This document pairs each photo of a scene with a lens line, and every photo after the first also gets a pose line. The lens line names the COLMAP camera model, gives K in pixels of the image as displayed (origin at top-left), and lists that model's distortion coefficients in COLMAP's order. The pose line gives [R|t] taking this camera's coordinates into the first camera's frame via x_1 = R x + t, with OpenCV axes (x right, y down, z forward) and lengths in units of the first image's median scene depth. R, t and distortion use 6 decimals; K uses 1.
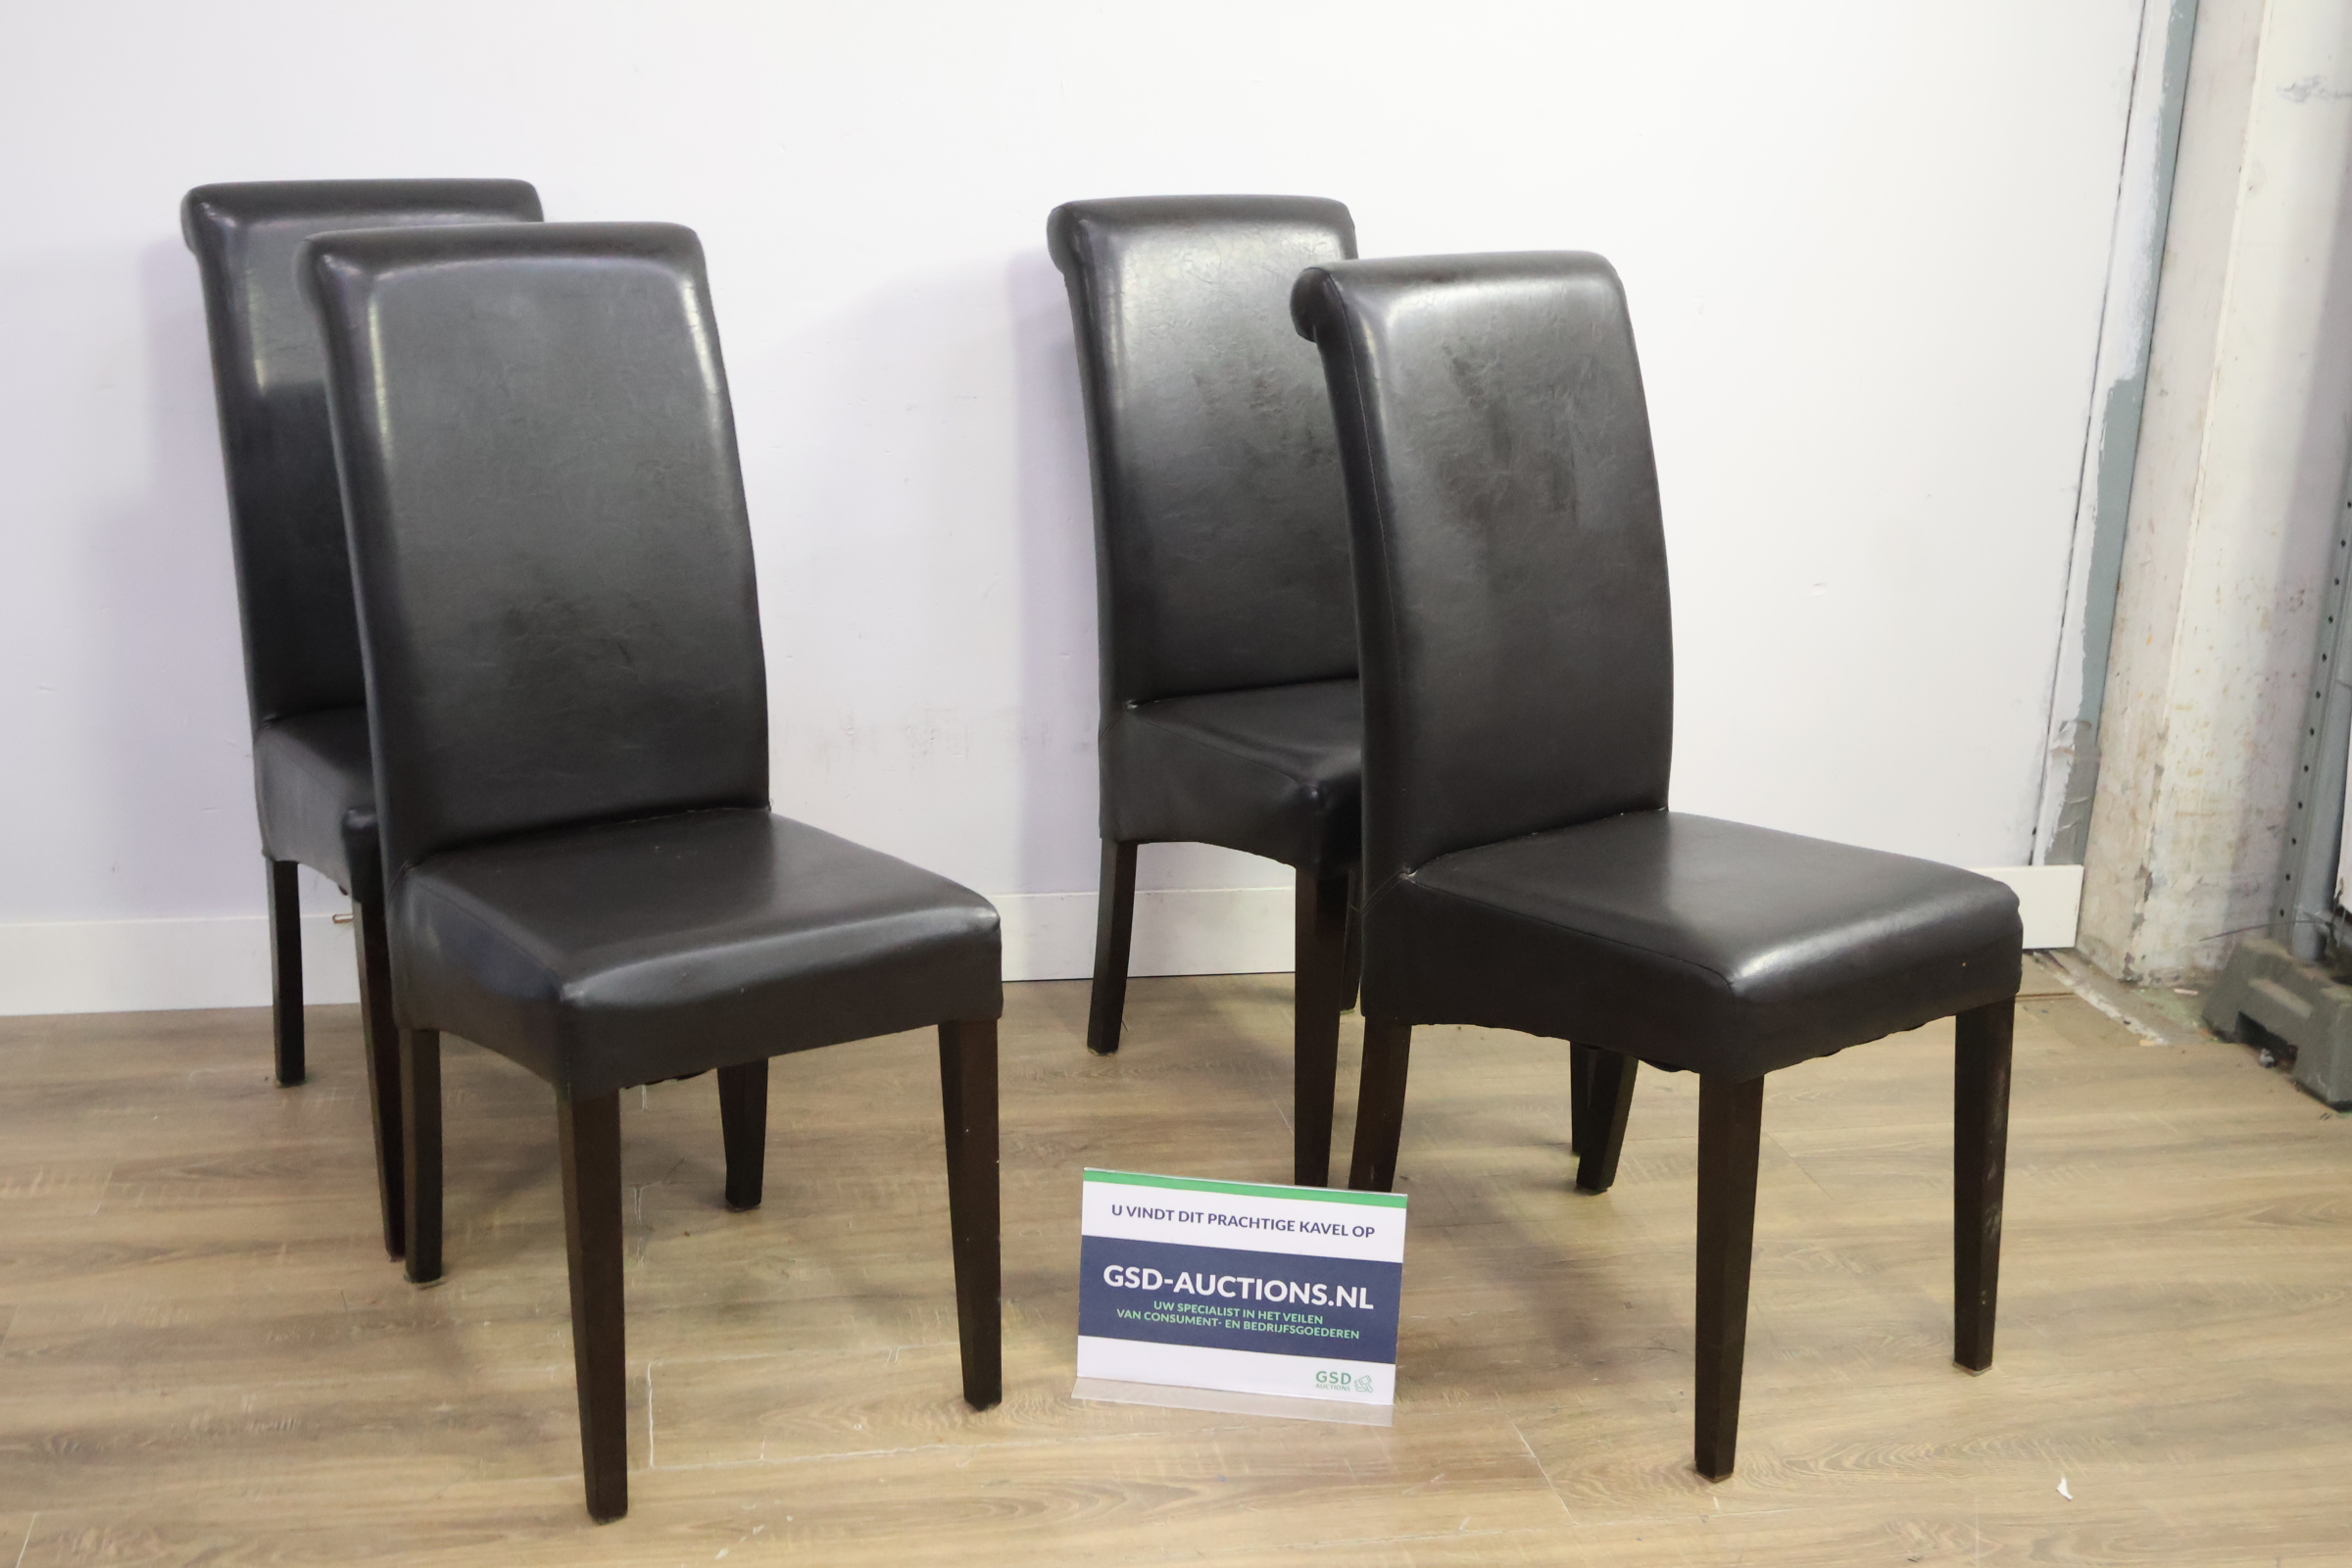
lens RADIAL K [[2790.6, 0, 1183.6], [0, 2790.6, 788.7], [0, 0, 1]] dist [0.015672, 0.000000]
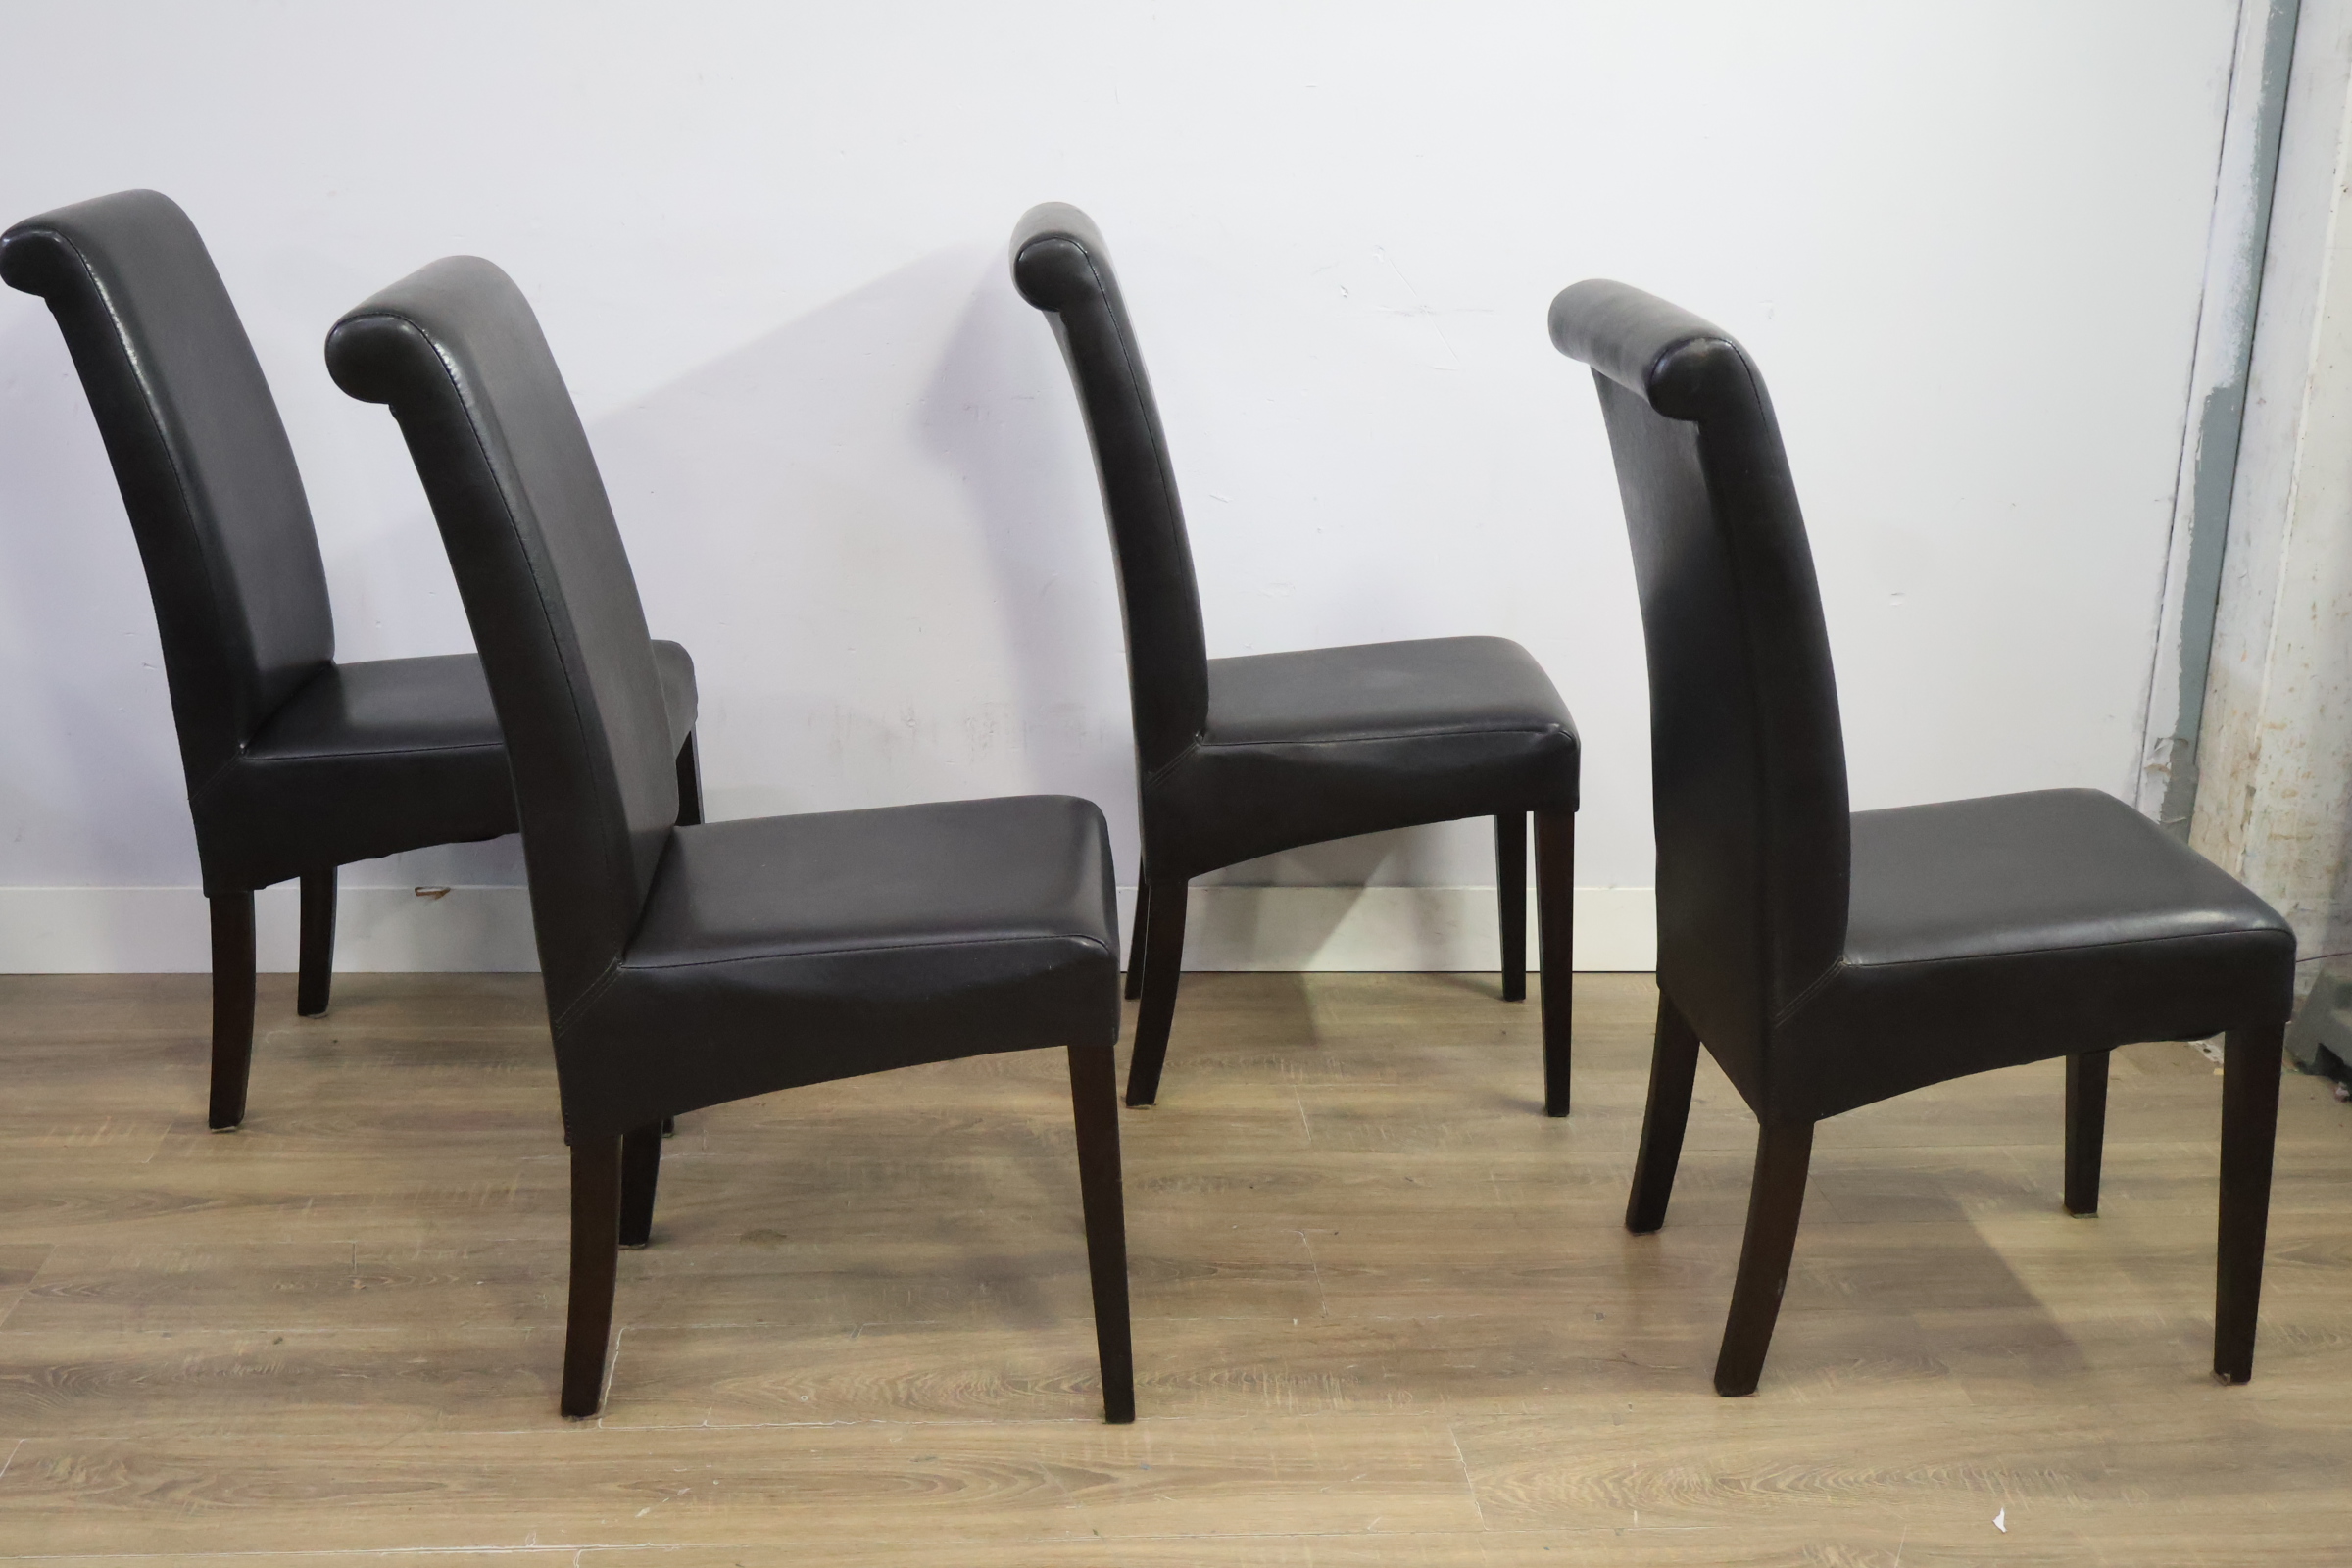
lens RADIAL K [[2790.6, 0, 1166.9], [0, 2790.6, 781.6], [0, 0, 1]] dist [0.015672, 0.000000]
pose [[0.992933, 0.023594, -0.116311, 0.123832], [-0.023575, 0.999721, 0.001543, -0.003535], [0.116315, 0.001210, 0.993212, -0.008194]]
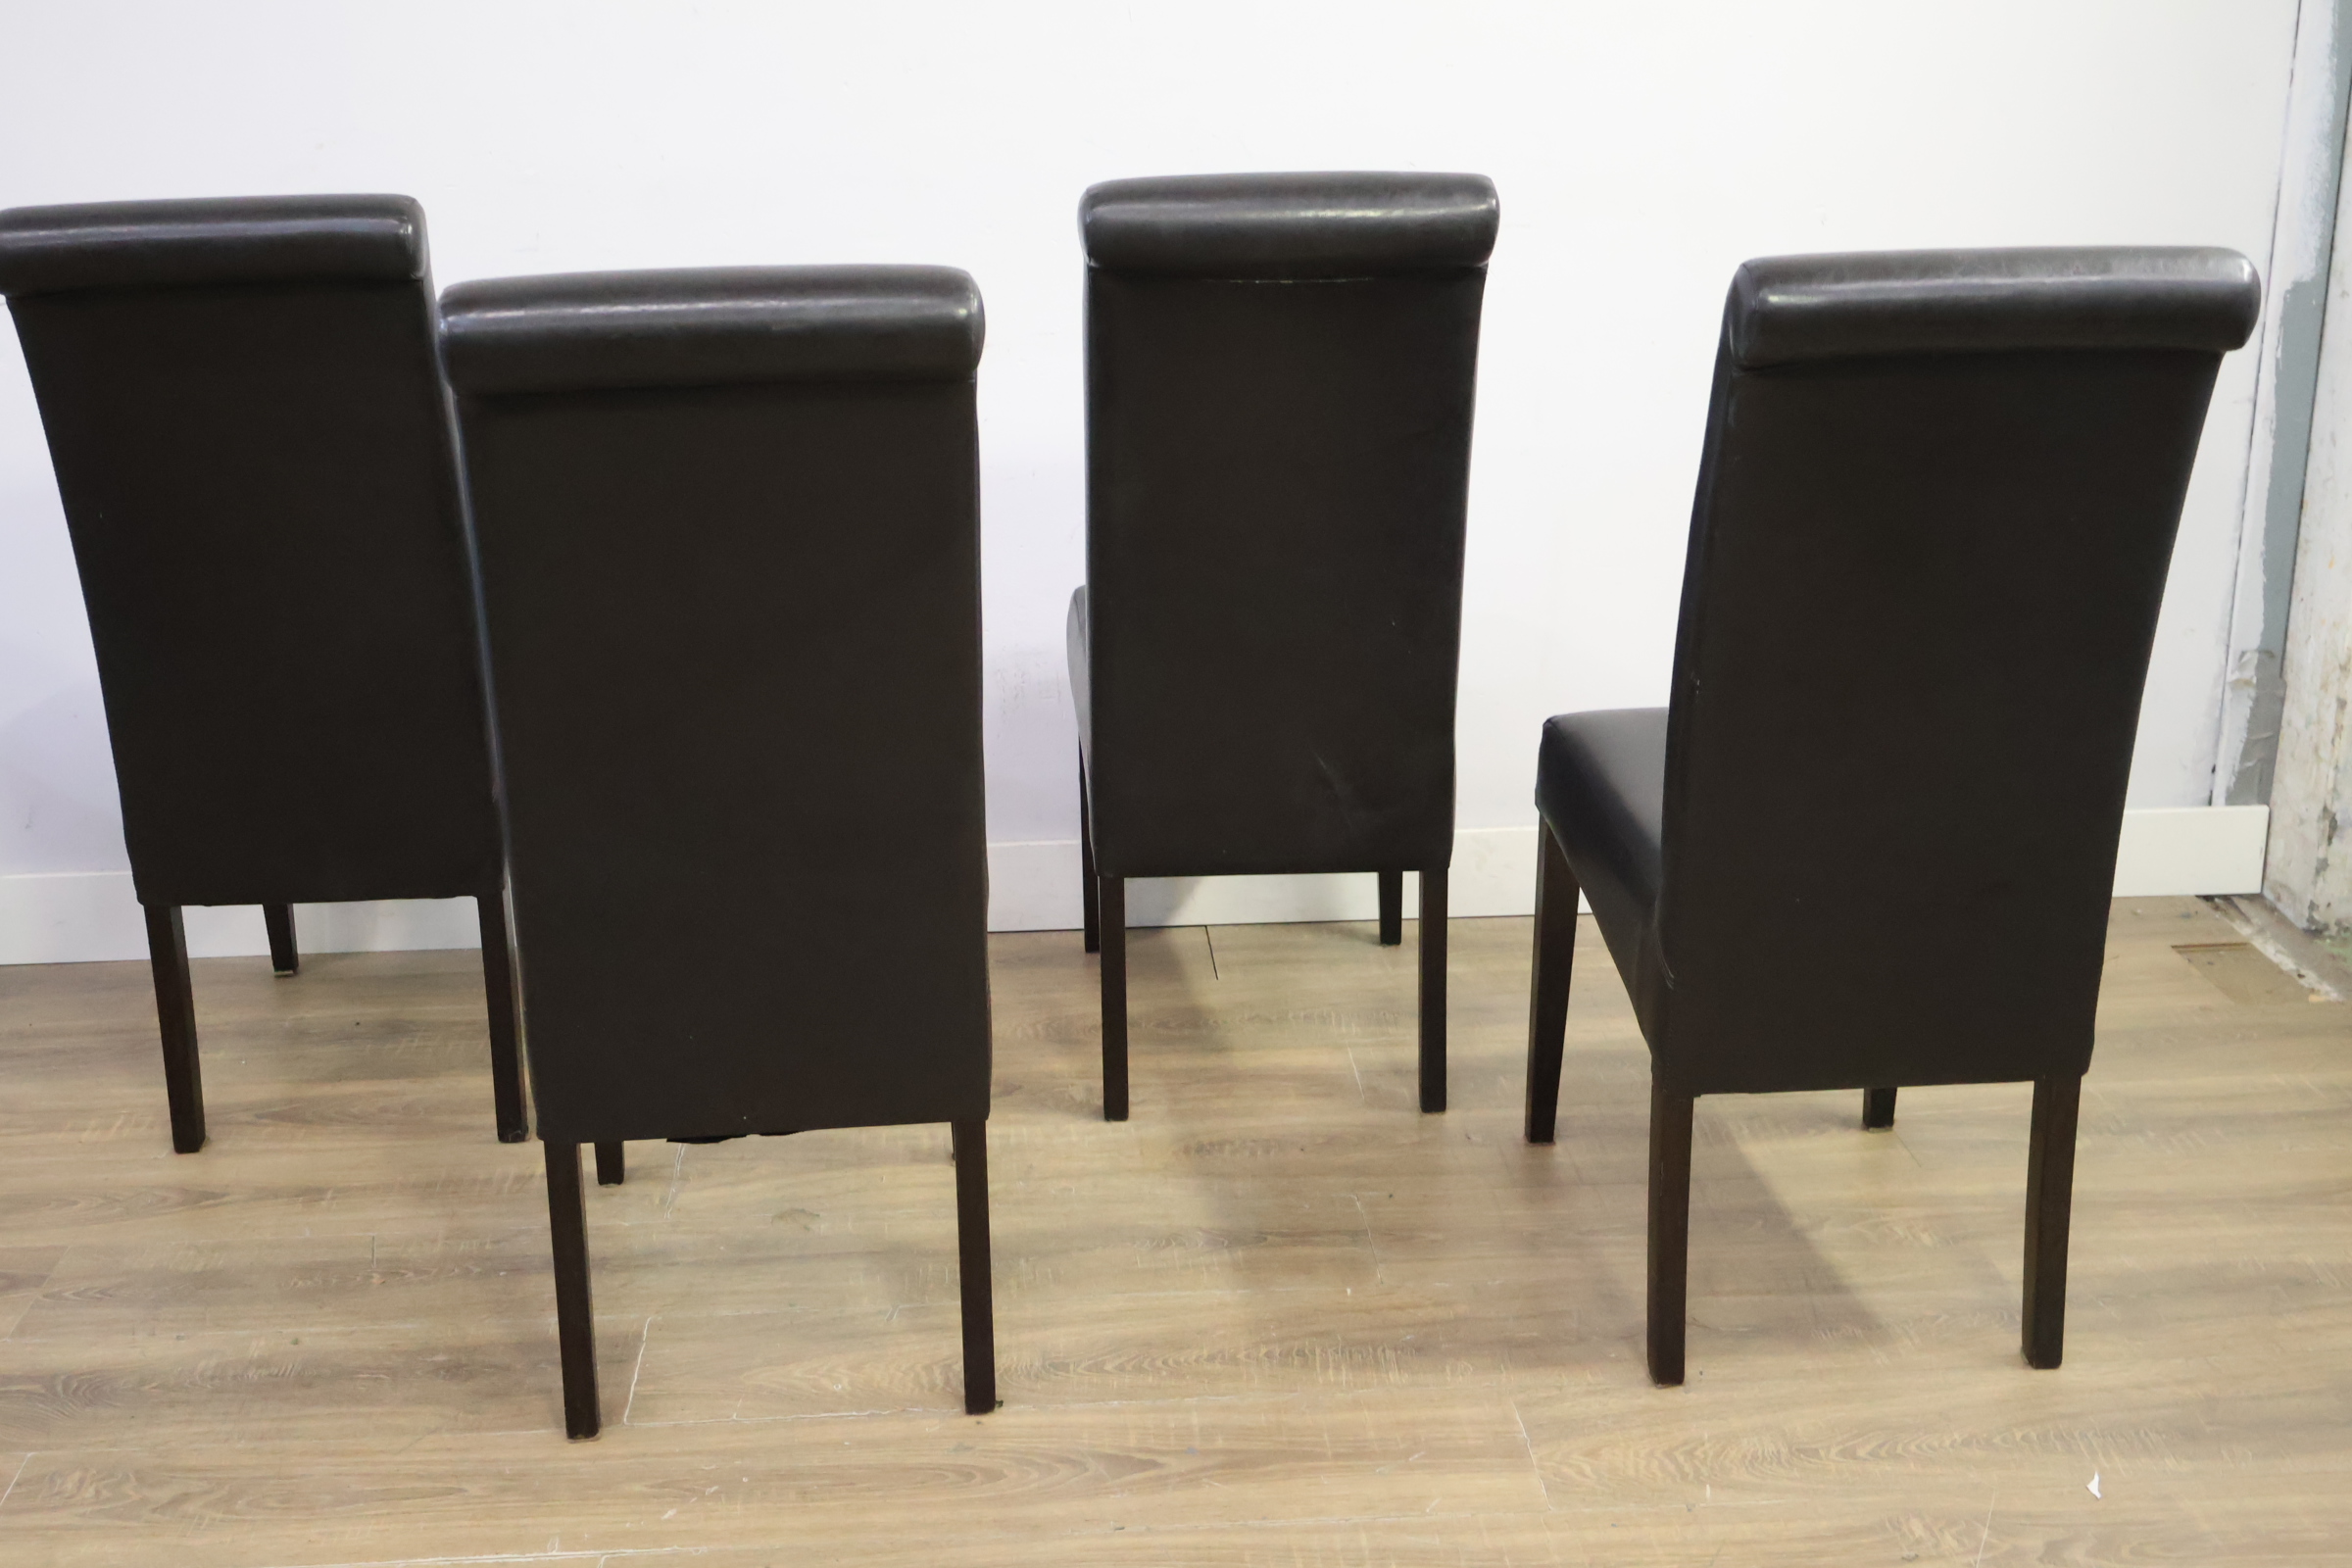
lens RADIAL K [[2790.6, 0, 1172.6], [0, 2790.6, 796.8], [0, 0, 1]] dist [0.015672, 0.000000]
pose [[0.990210, -0.004178, -0.139525, 0.132587], [0.008293, 0.999547, 0.028928, -0.008049], [0.139341, -0.029802, 0.989796, 0.039864]]
